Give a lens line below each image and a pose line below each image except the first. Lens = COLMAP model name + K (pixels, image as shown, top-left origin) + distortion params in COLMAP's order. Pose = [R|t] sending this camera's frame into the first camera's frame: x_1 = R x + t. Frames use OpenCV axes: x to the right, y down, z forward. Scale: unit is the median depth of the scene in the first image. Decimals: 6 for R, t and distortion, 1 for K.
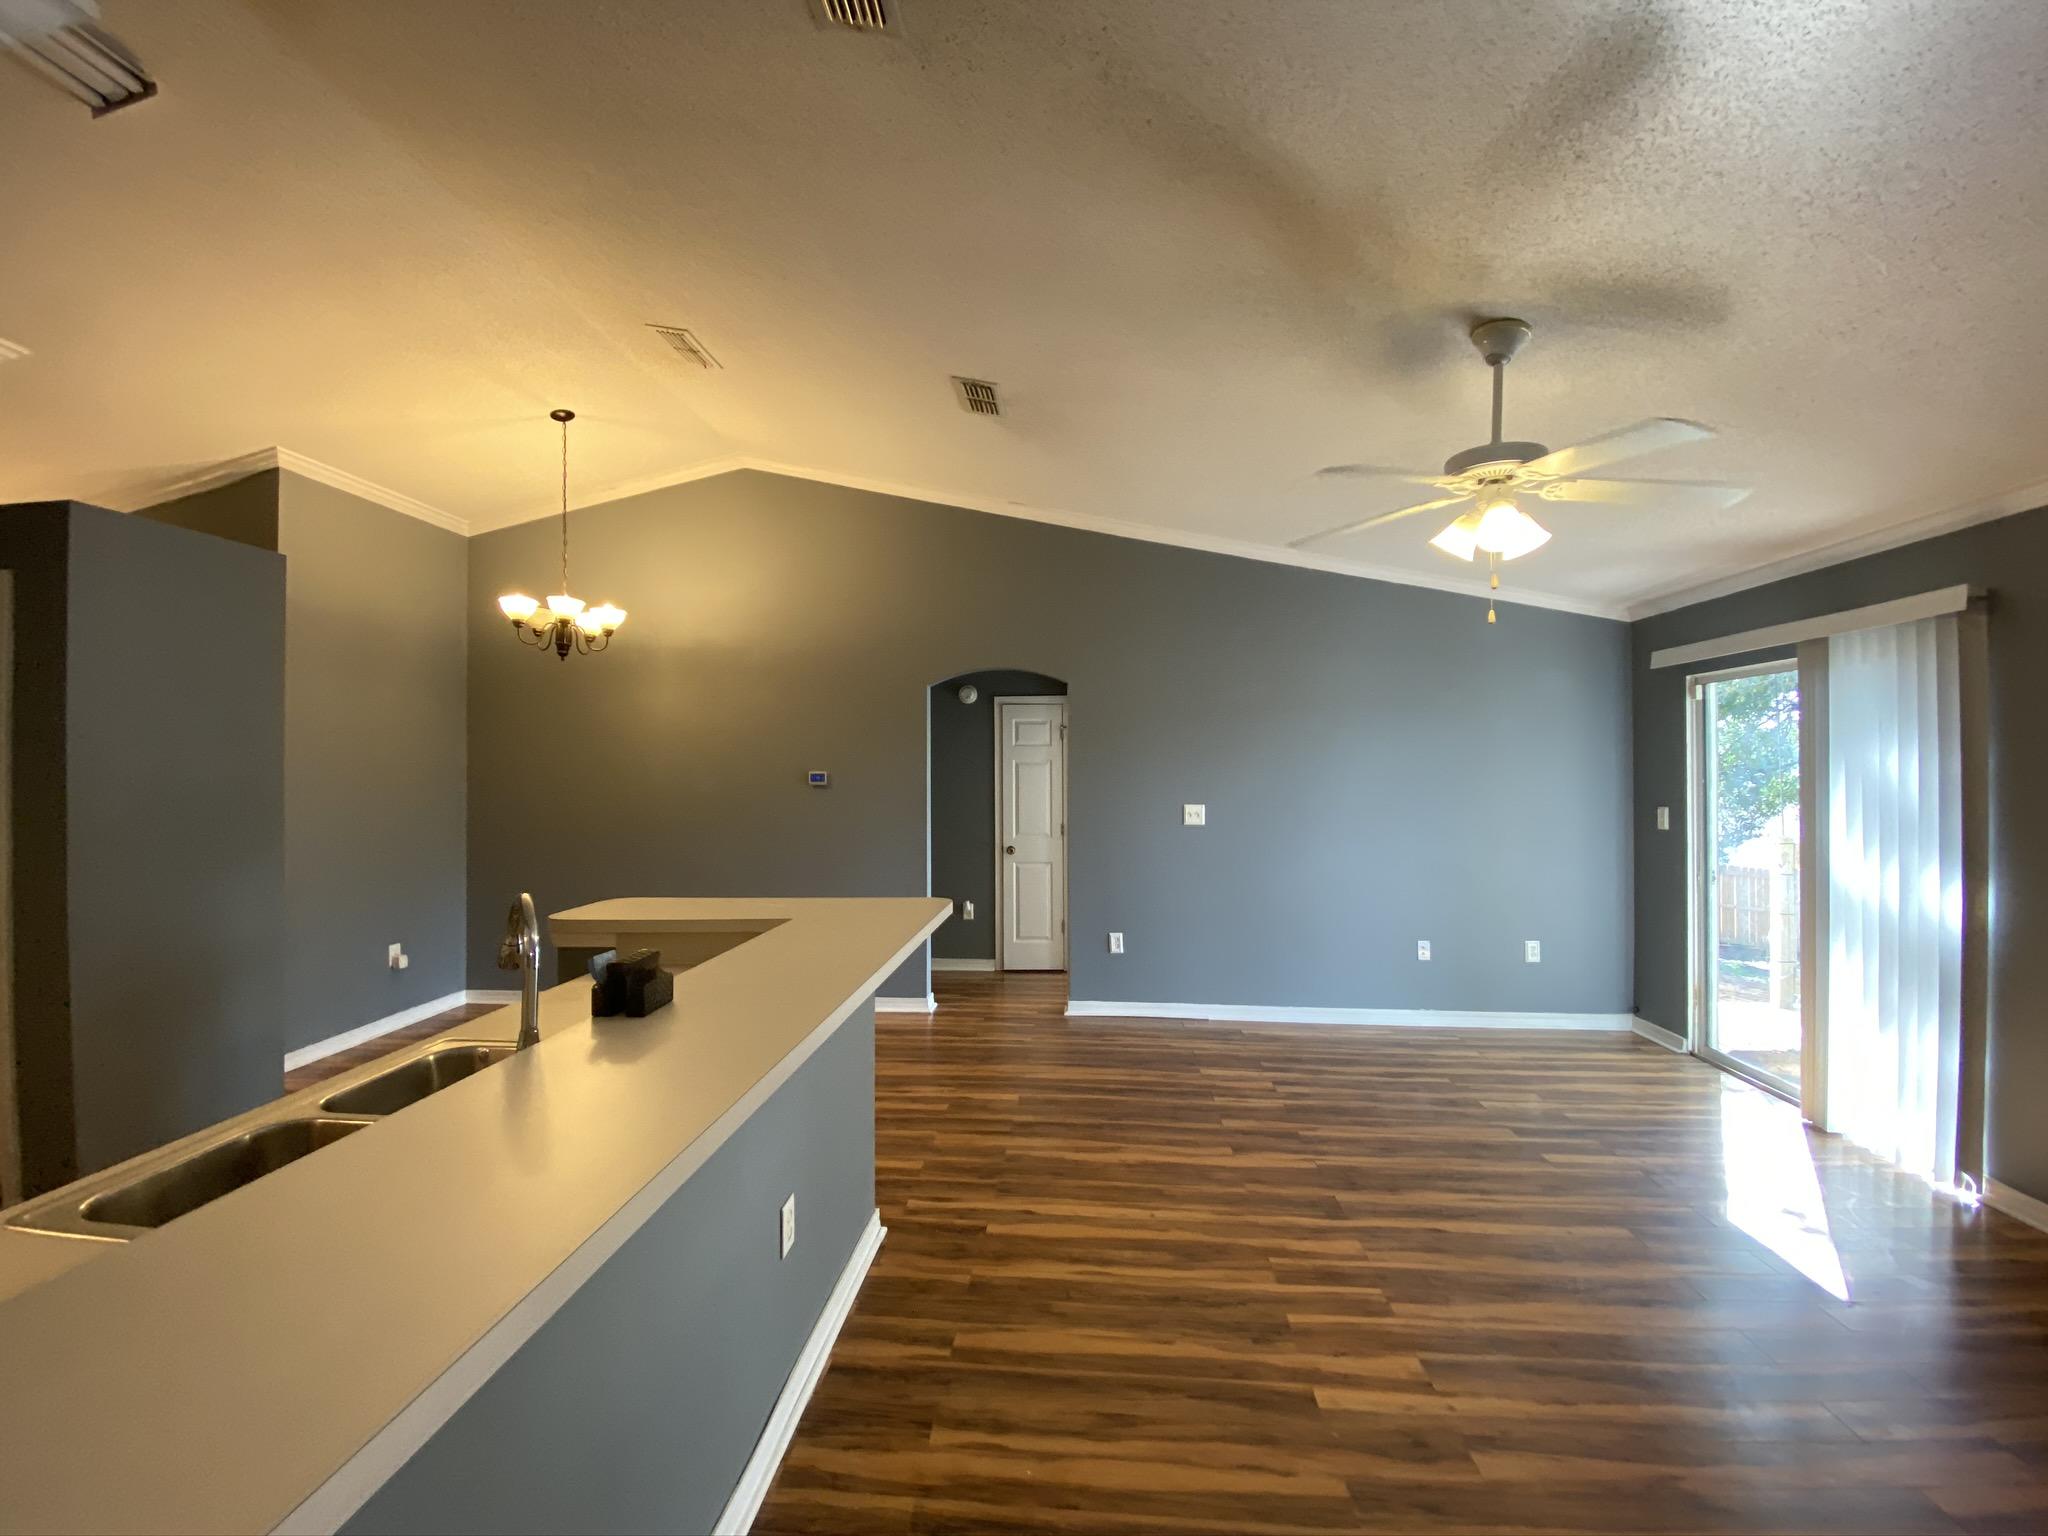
lens RADIAL K [[829.5, 0, 1019.1], [0, 829.5, 768.6], [0, 0, 1]] dist [-0.006372, -0.005705]
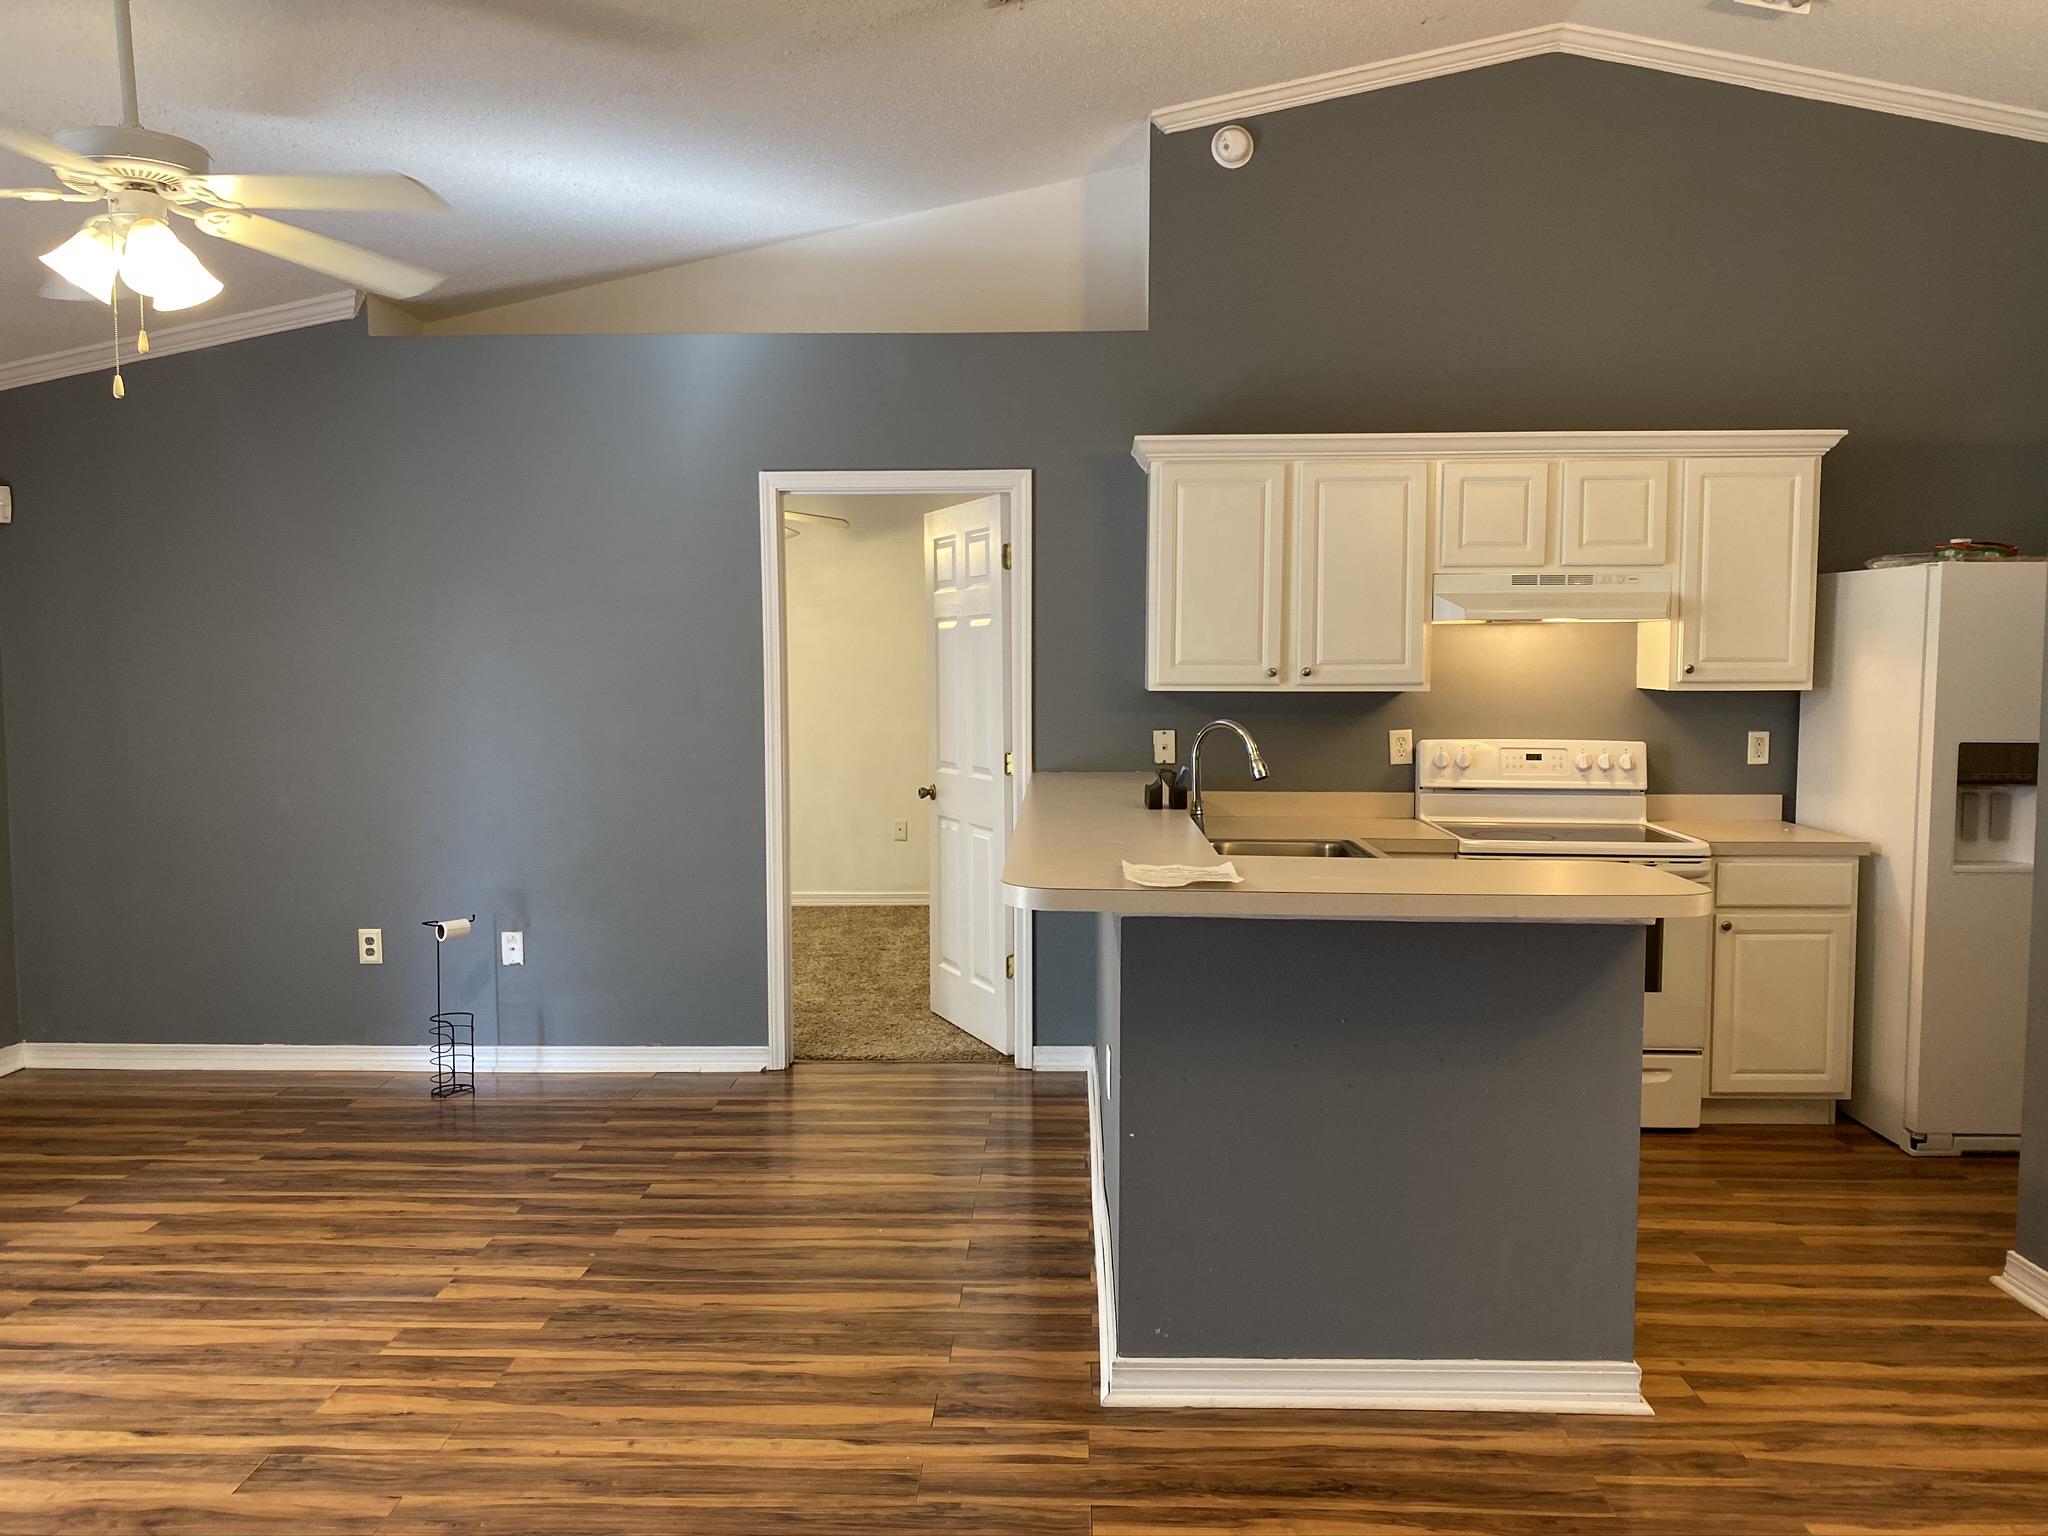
lens RADIAL K [[1569.1, 0, 1010.4], [0, 1569.1, 759.0], [0, 0, 1]] dist [-0.027811, 0.022639]
pose [[-0.998367, 0.009151, -0.056386, -0.034398], [0.005470, 0.997865, 0.065083, 0.024119], [0.056861, 0.064668, -0.996286, 1.999845]]
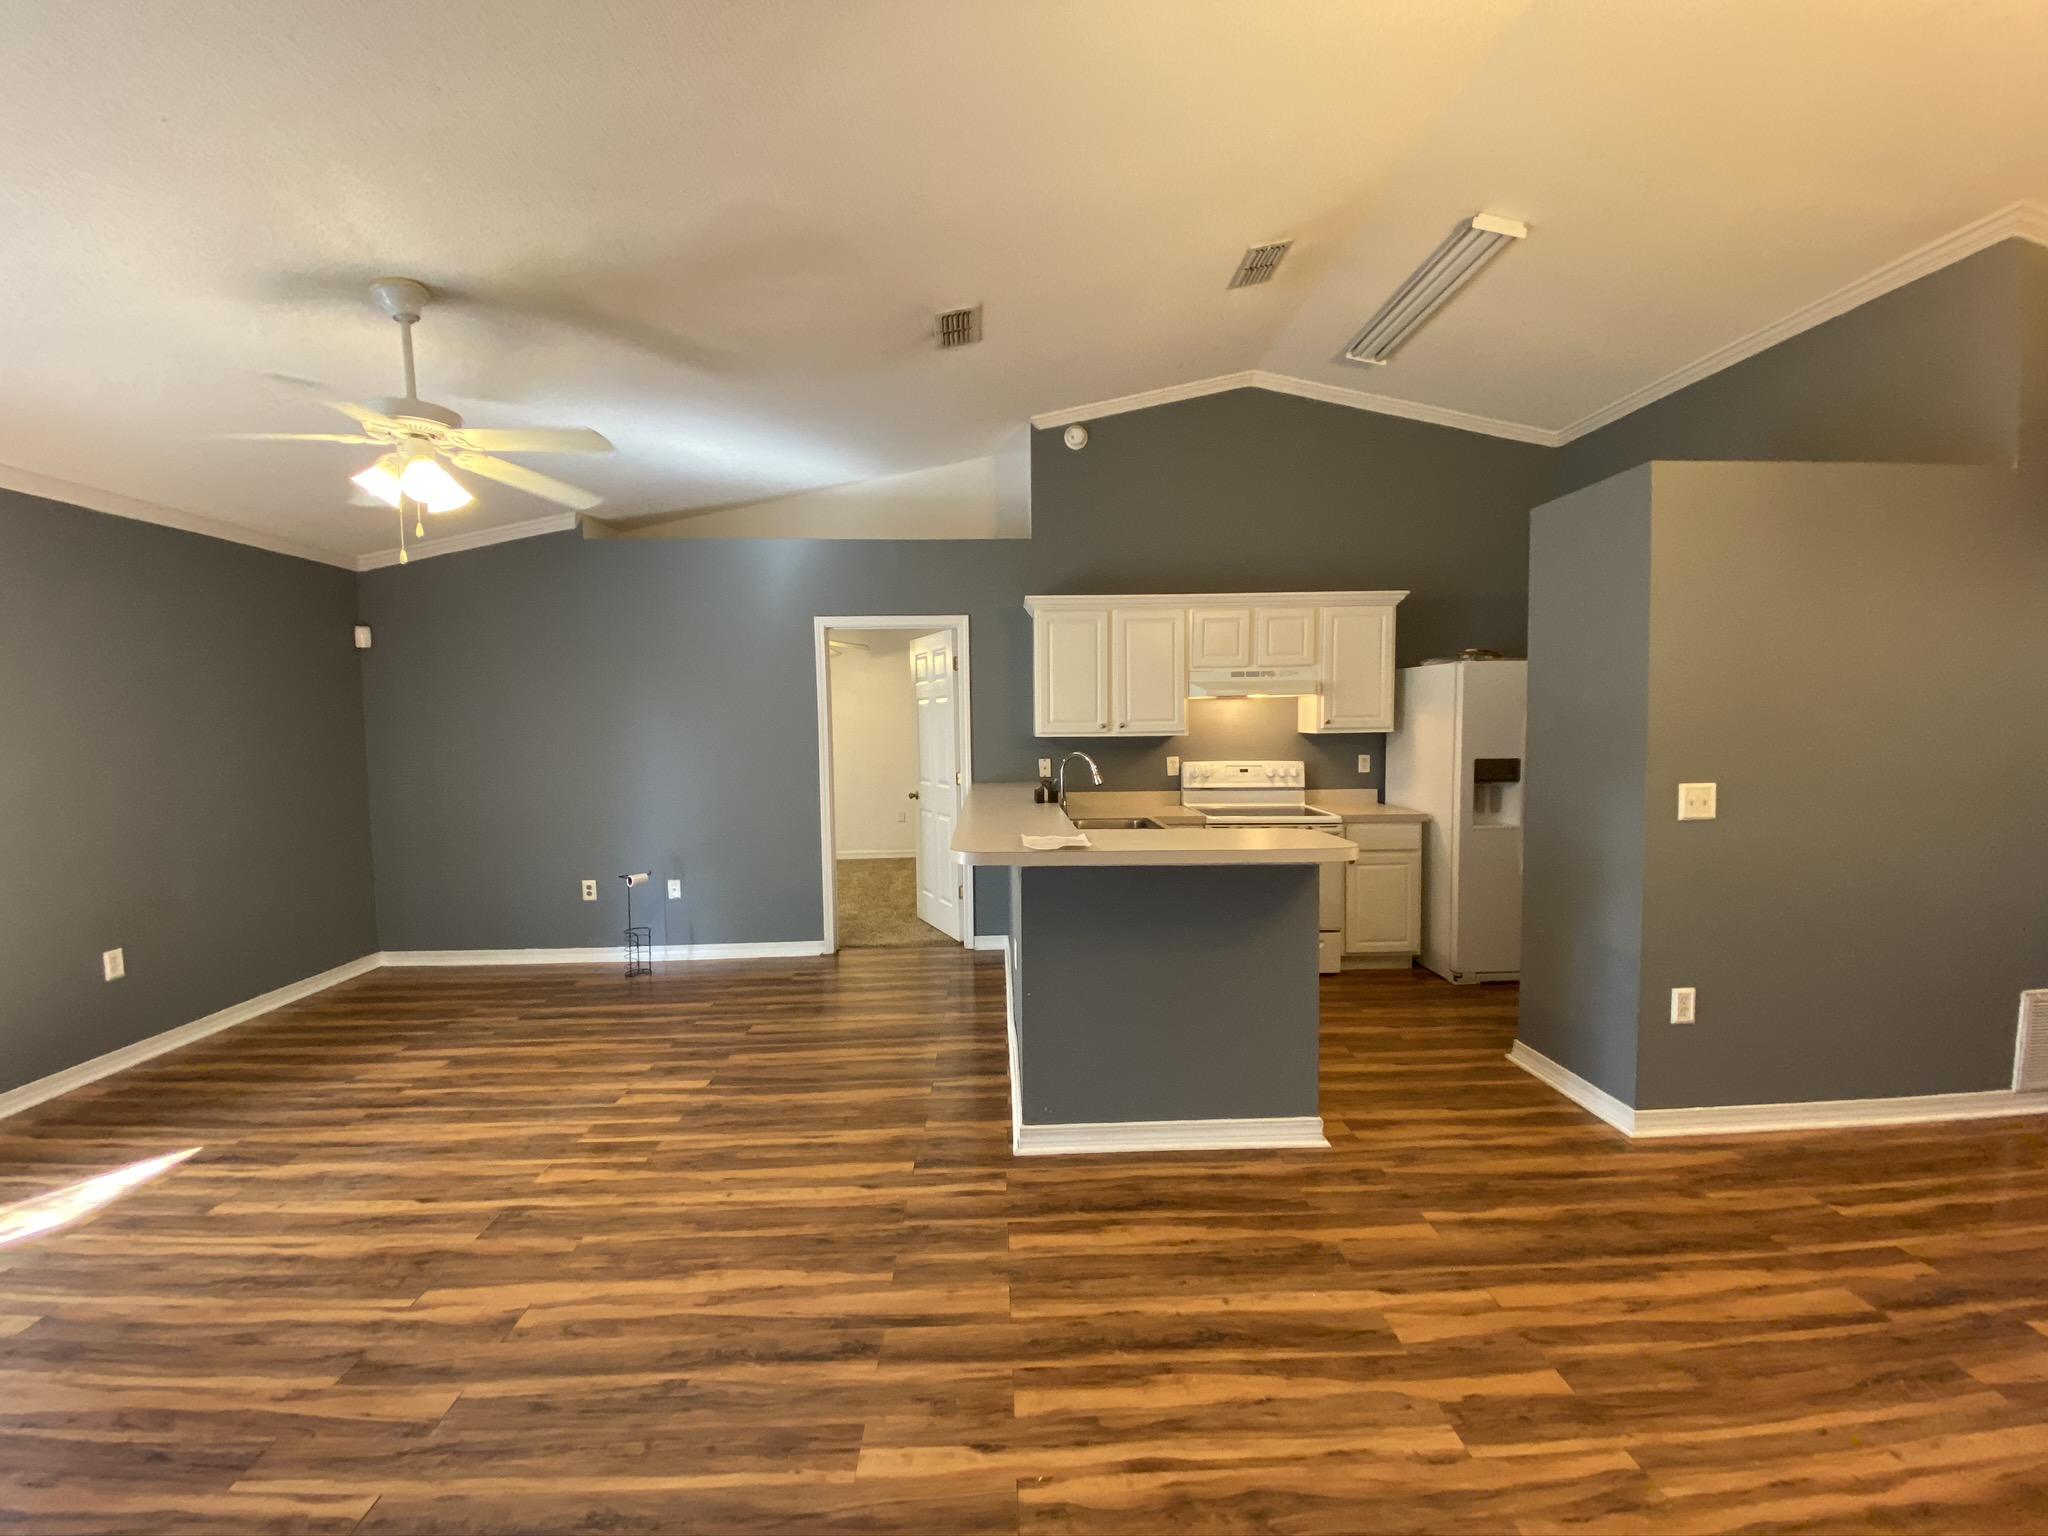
lens RADIAL K [[829.5, 0, 1016.2], [0, 829.5, 758.7], [0, 0, 1]] dist [-0.006372, -0.005705]
pose [[-0.992473, 0.022525, -0.120378, -0.050882], [0.017221, 0.998842, 0.044922, 0.031455], [0.121250, 0.042511, -0.991711, 1.899017]]
